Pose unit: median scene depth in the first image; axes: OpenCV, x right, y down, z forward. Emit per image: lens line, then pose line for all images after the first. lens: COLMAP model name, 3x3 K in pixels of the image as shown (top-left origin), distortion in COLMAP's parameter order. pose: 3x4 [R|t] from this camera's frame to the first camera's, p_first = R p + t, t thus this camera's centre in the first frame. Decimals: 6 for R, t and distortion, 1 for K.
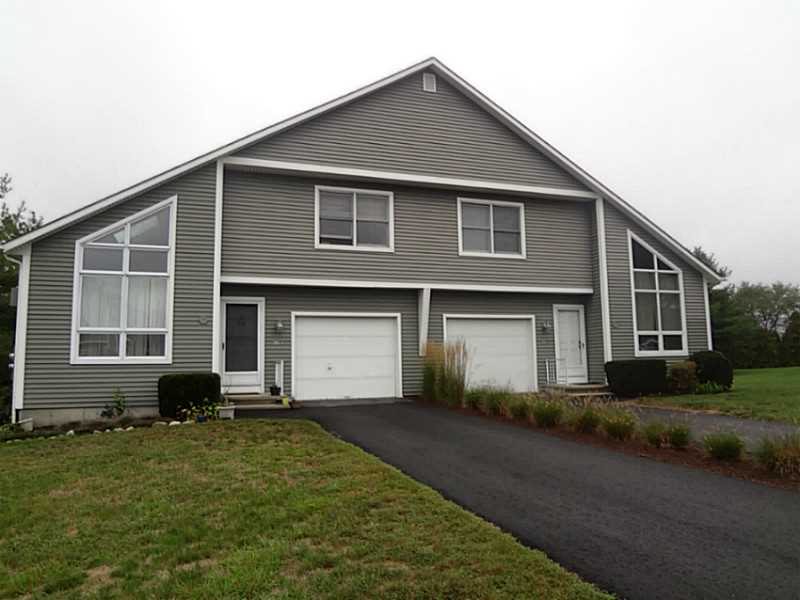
lens RADIAL K [[598.2, 0, 398.4], [0, 598.2, 297.0], [0, 0, 1]] dist [-0.062285, 0.005810]
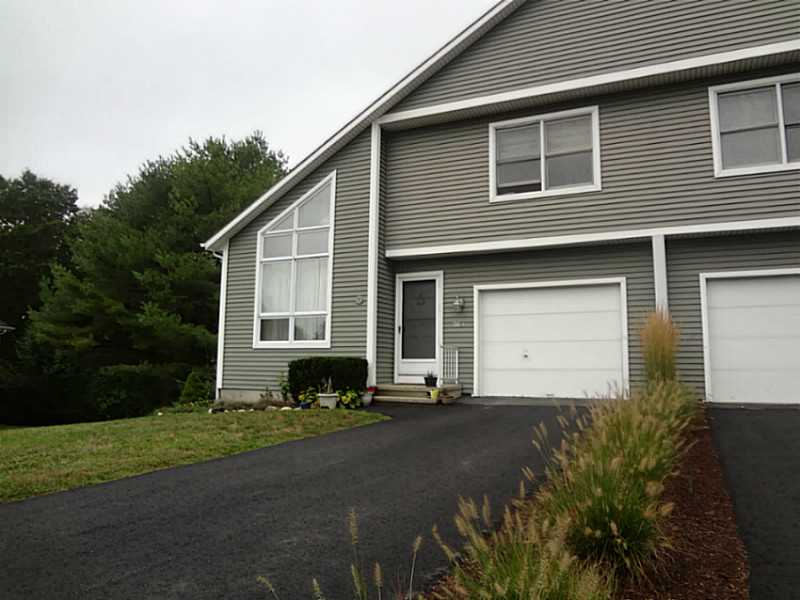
lens RADIAL K [[598.2, 0, 398.4], [0, 598.2, 297.0], [0, 0, 1]] dist [-0.062285, 0.005810]
pose [[0.699355, -0.064829, -0.711828, 0.332044], [0.059435, 0.997704, -0.032471, 0.061856], [0.712299, -0.019599, 0.701603, 0.371074]]
